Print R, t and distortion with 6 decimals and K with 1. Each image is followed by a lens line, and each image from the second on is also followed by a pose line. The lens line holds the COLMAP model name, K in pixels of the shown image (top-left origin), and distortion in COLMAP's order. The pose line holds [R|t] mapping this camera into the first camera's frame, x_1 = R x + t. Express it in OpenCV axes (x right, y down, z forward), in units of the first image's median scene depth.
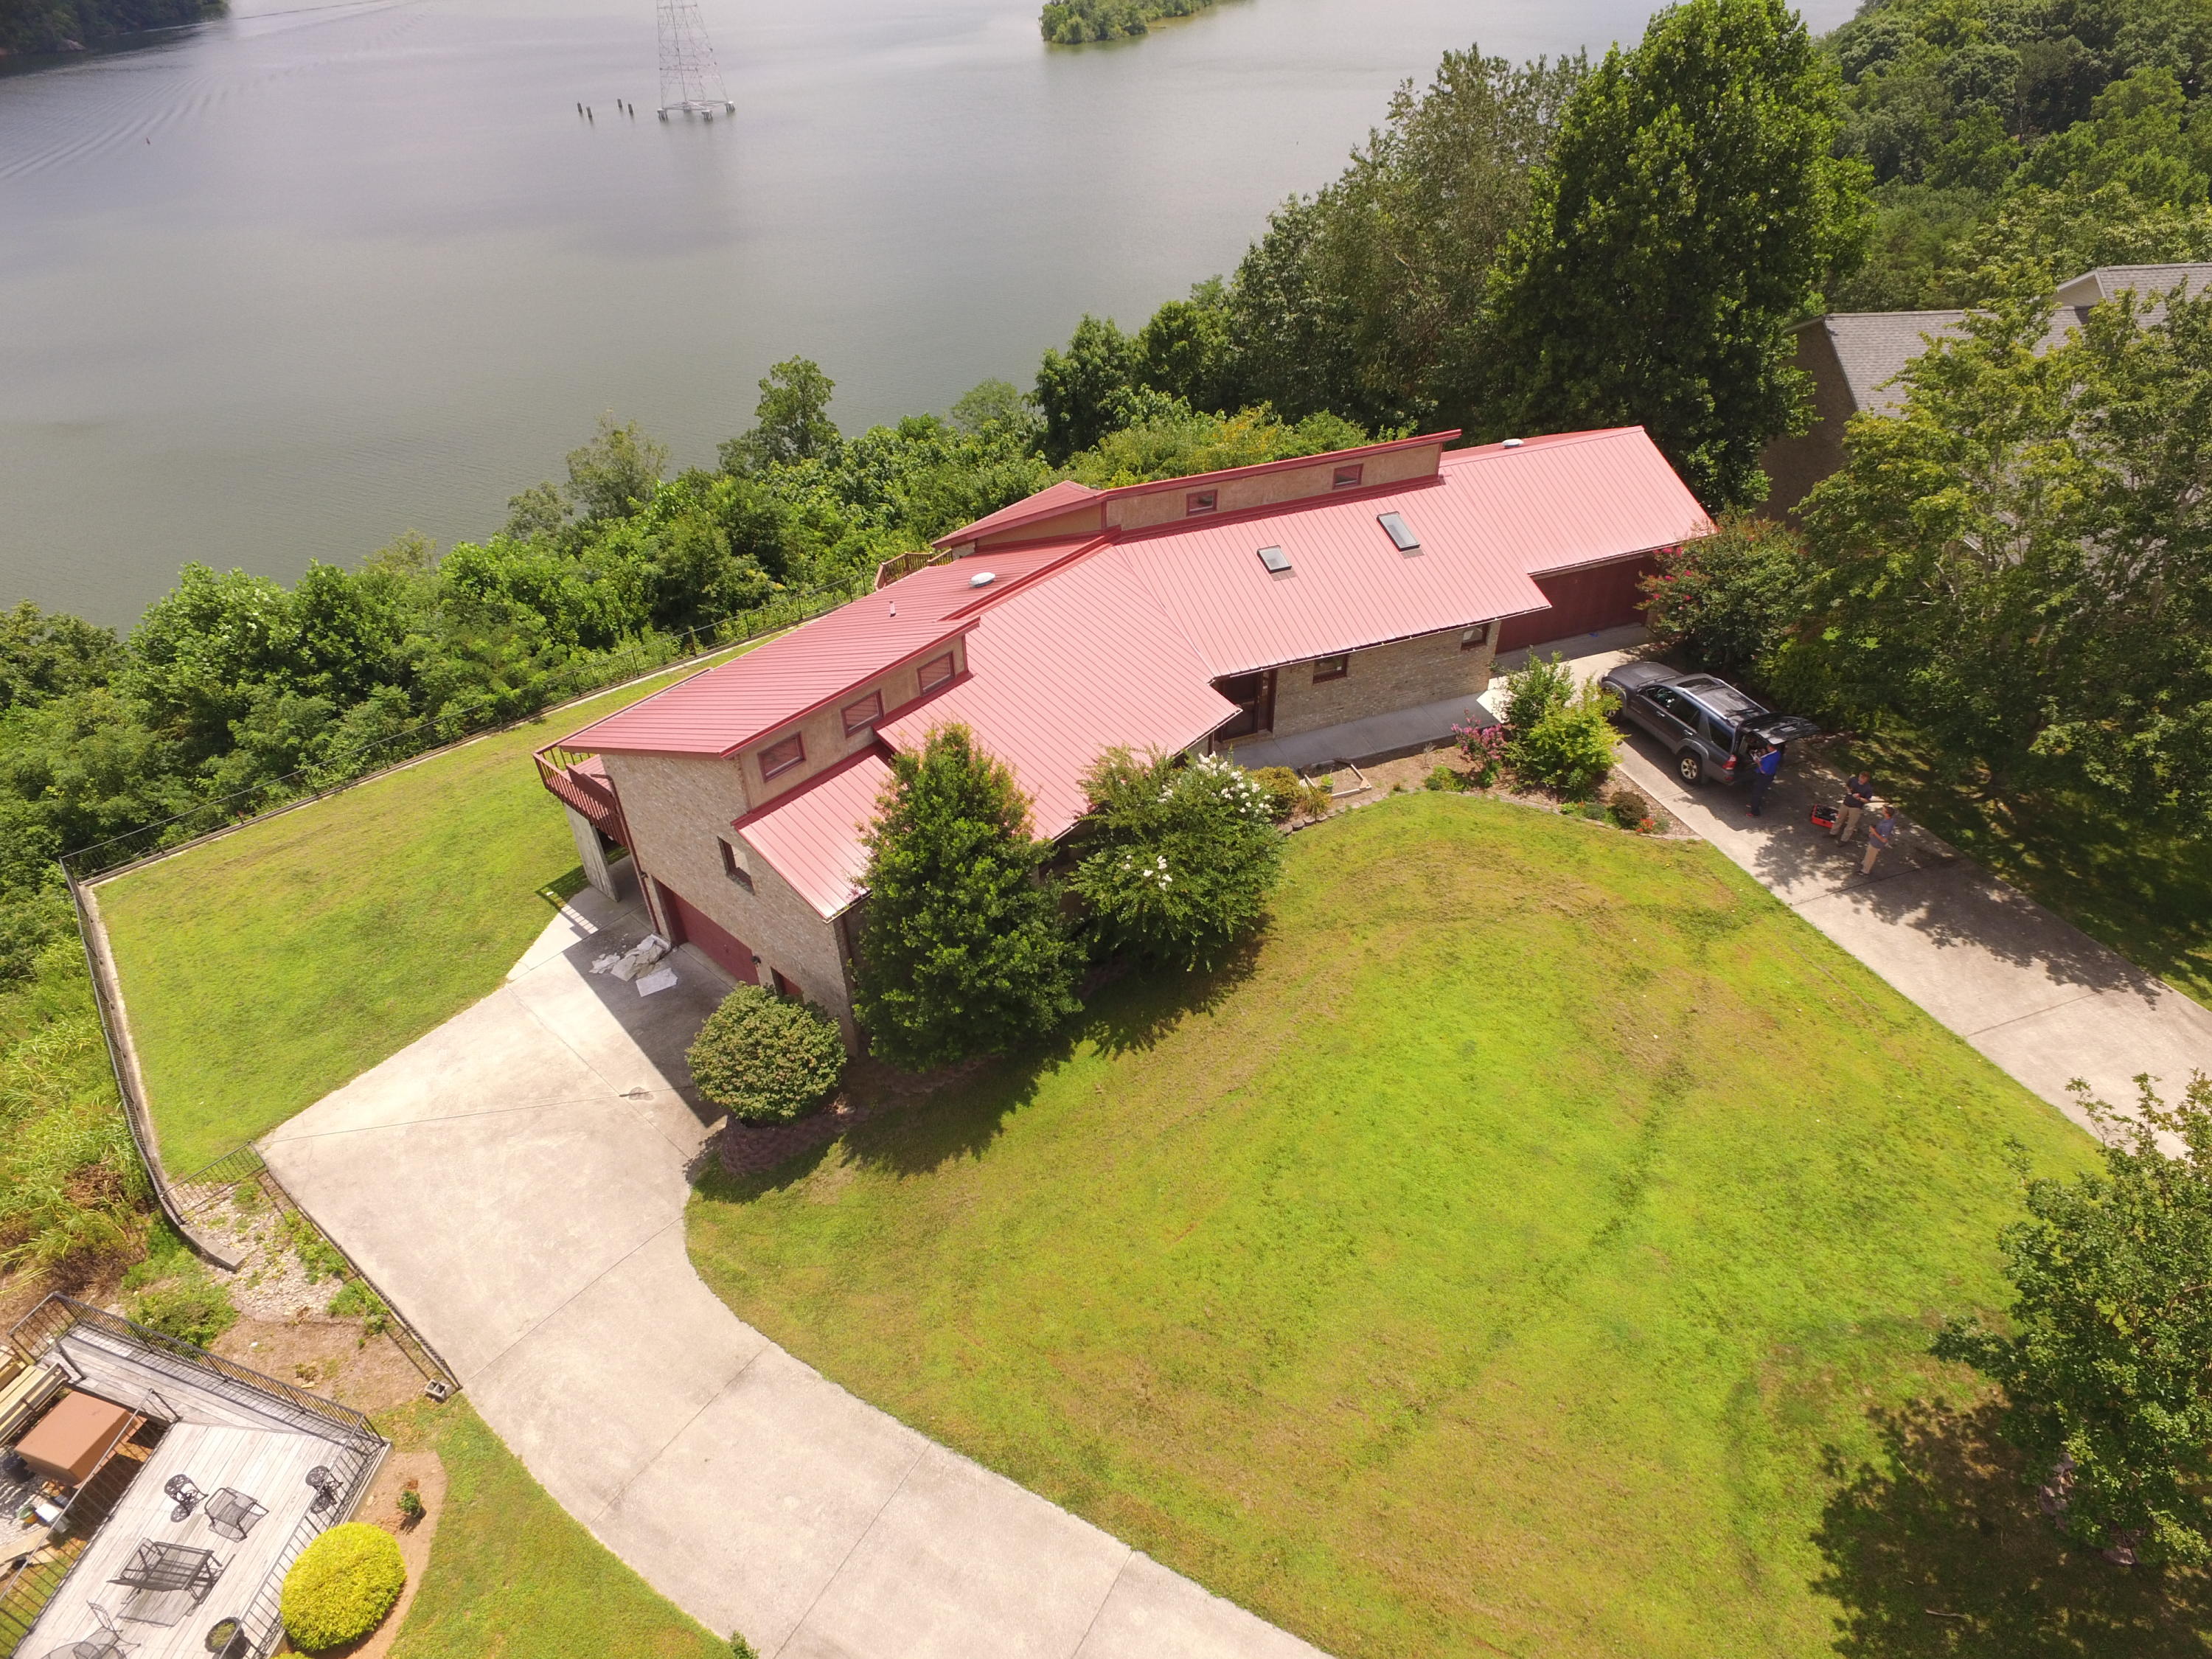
lens RADIAL K [[1281.8, 0, 1109.5], [0, 1281.8, 824.6], [0, 0, 1]] dist [-0.006577, 0.010337]
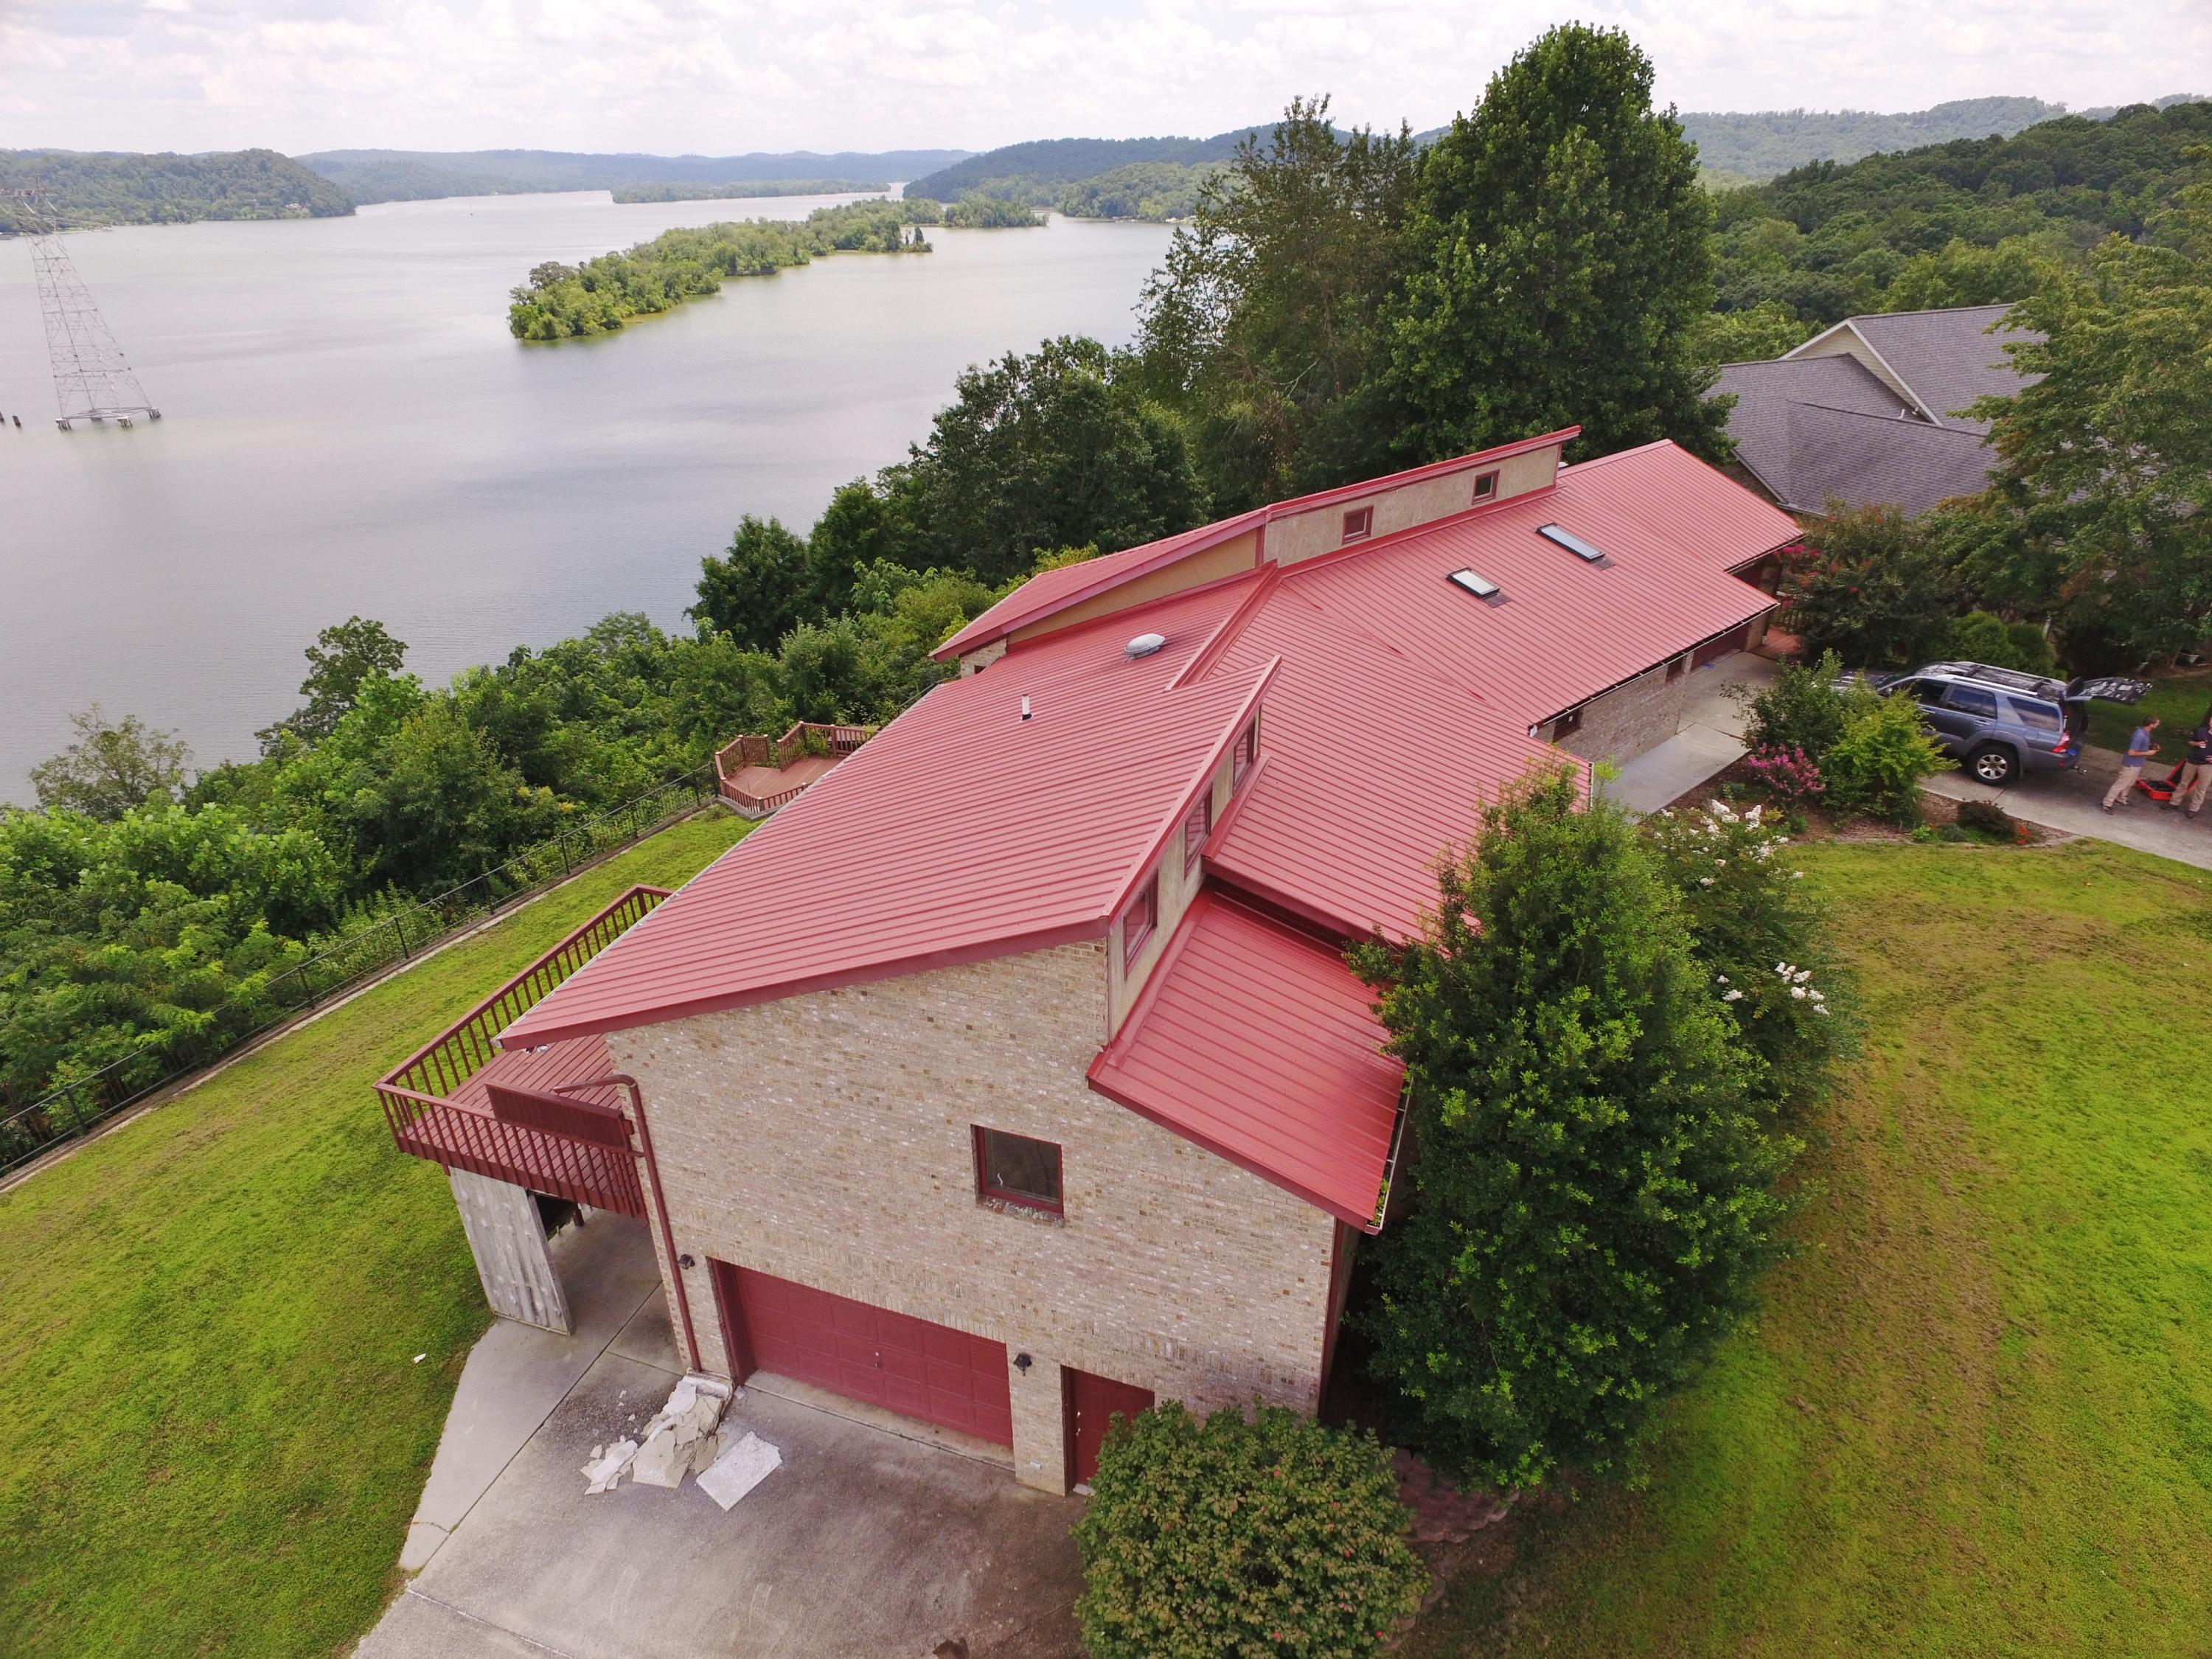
lens RADIAL K [[1272.5, 0, 1106.0], [0, 1272.5, 829.5], [0, 0, 1]] dist [-0.001277, 0.012469]
pose [[0.928346, -0.168132, 0.331519, -0.367664], [0.225498, 0.963738, -0.142691, -0.017634], [-0.295506, 0.207223, 0.932596, 0.465244]]
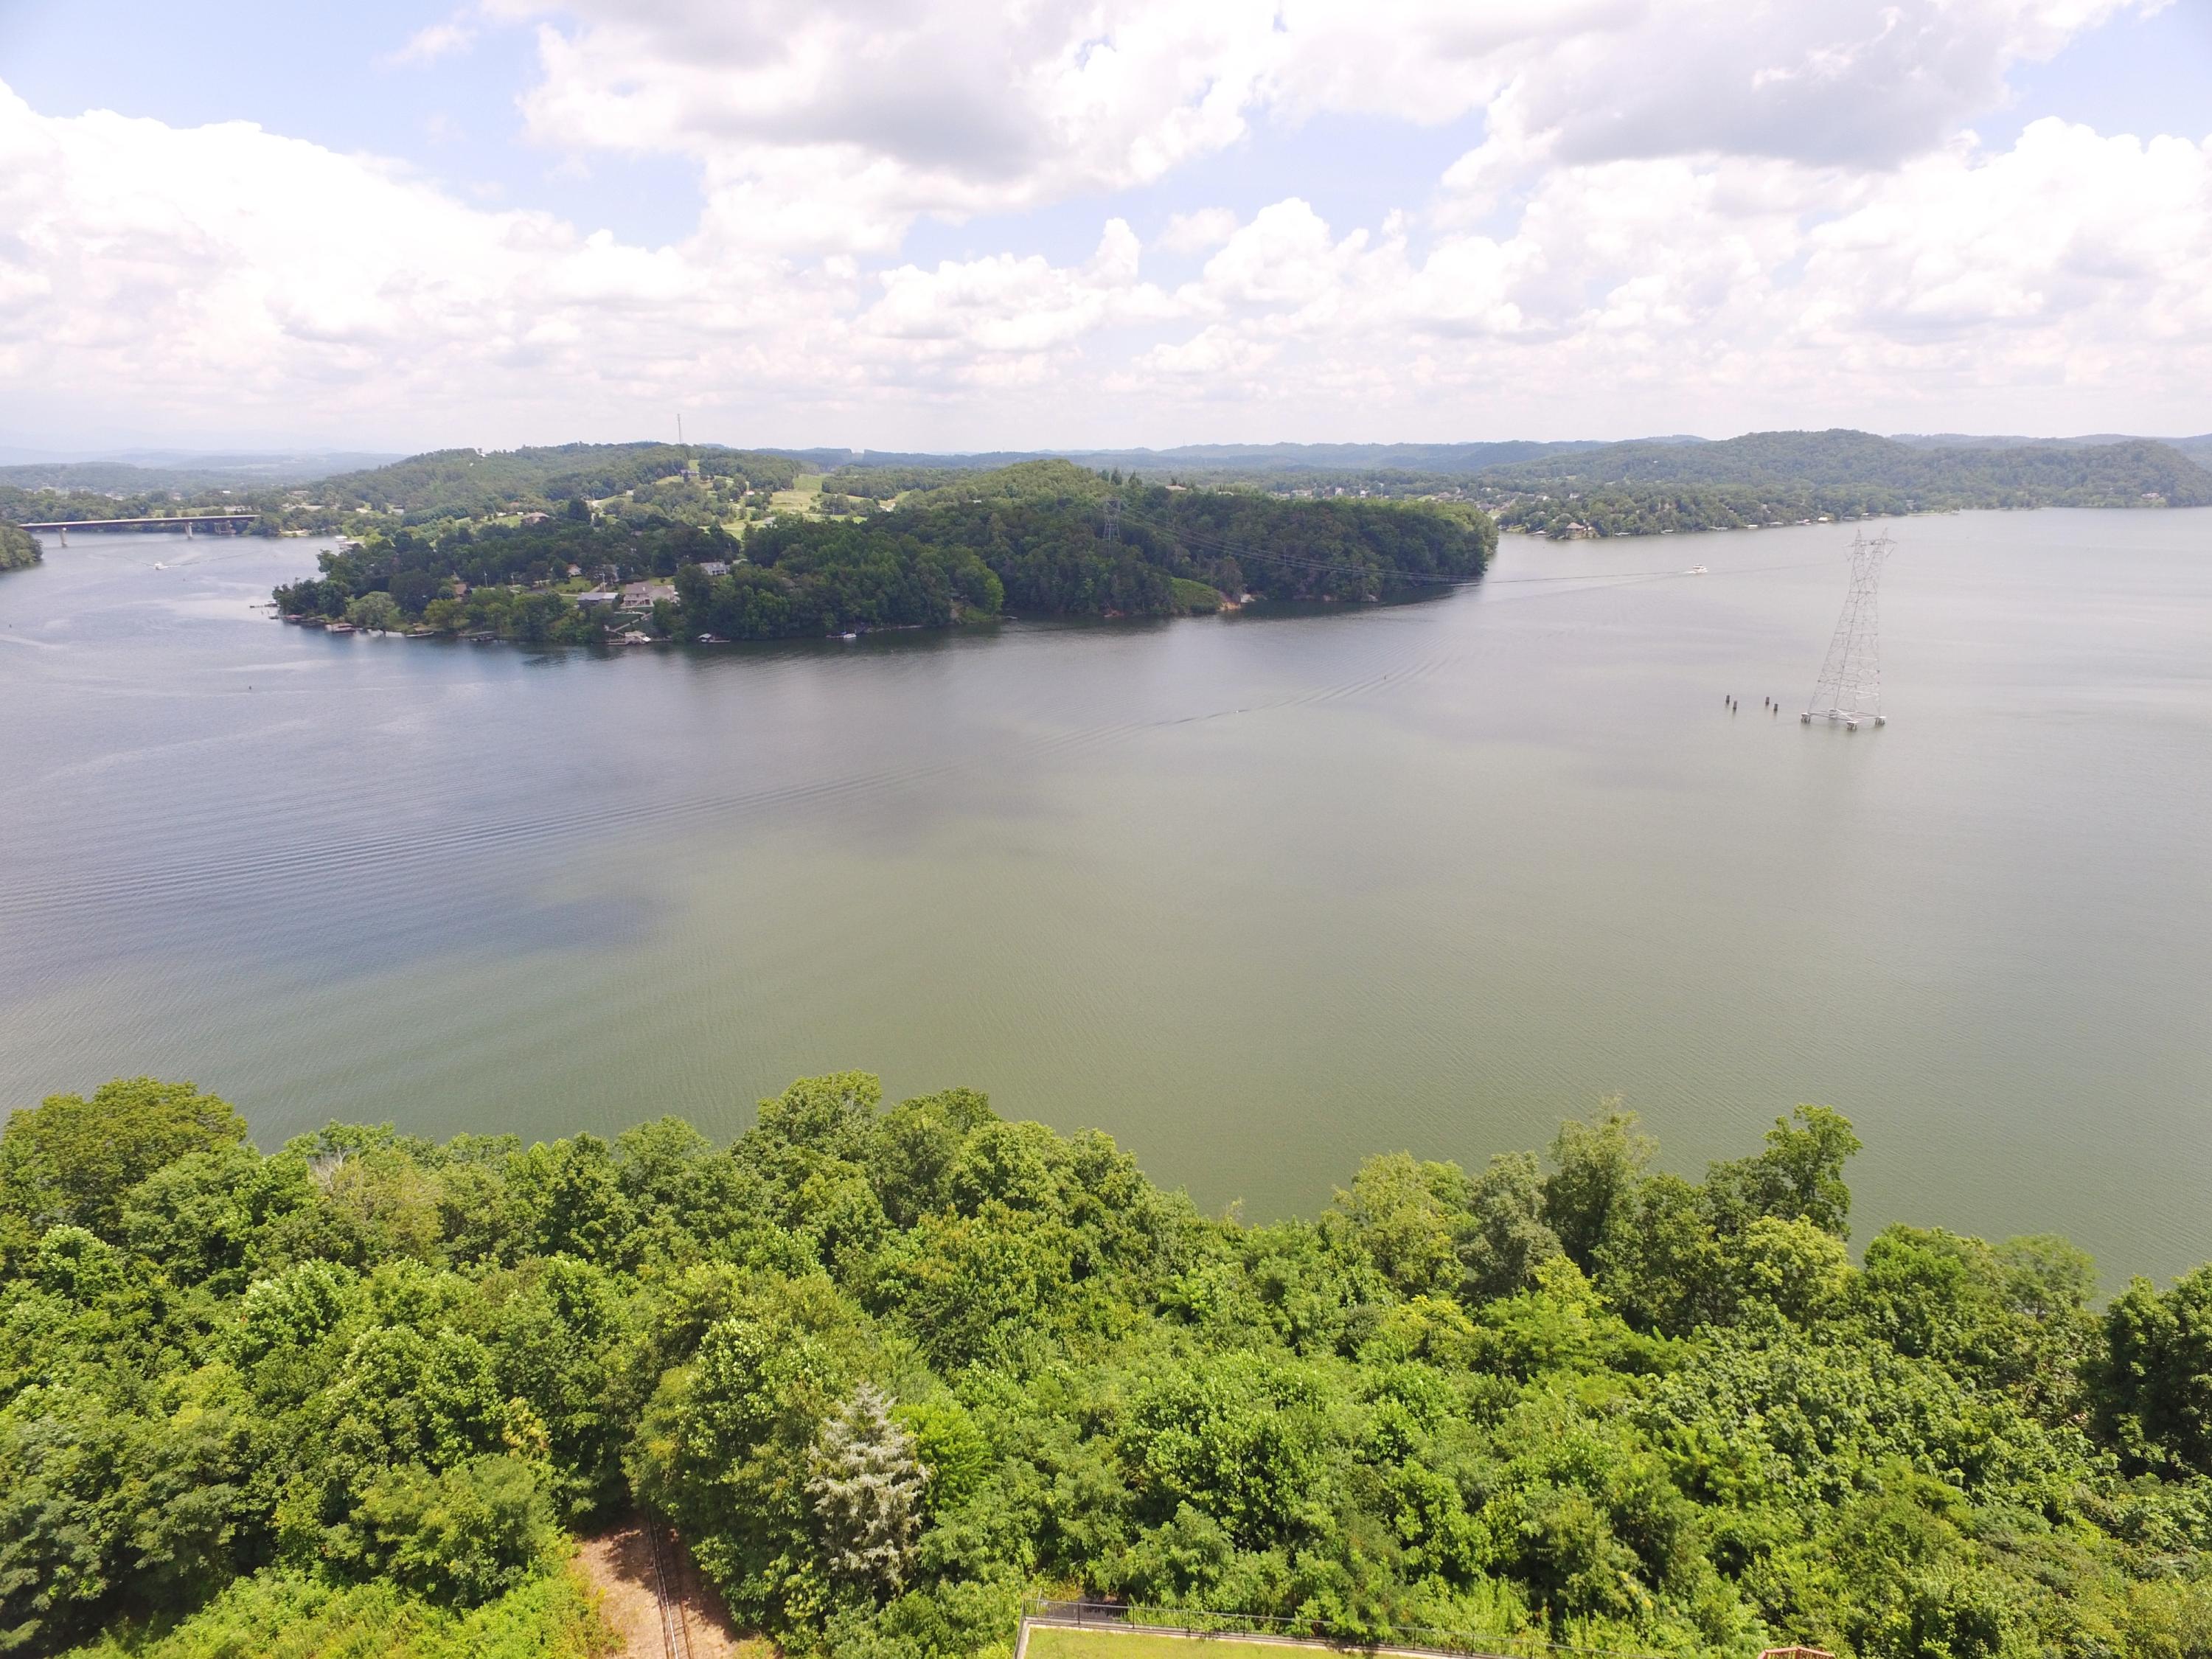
lens RADIAL K [[1272.3, 0, 1104.3], [0, 1272.3, 835.8], [0, 0, 1]] dist [-0.001950, 0.009936]
pose [[0.687422, 0.219311, -0.692354, 0.009045], [-0.447133, 0.879022, -0.165508, -0.598863], [0.572296, 0.423348, 0.702320, -0.305731]]
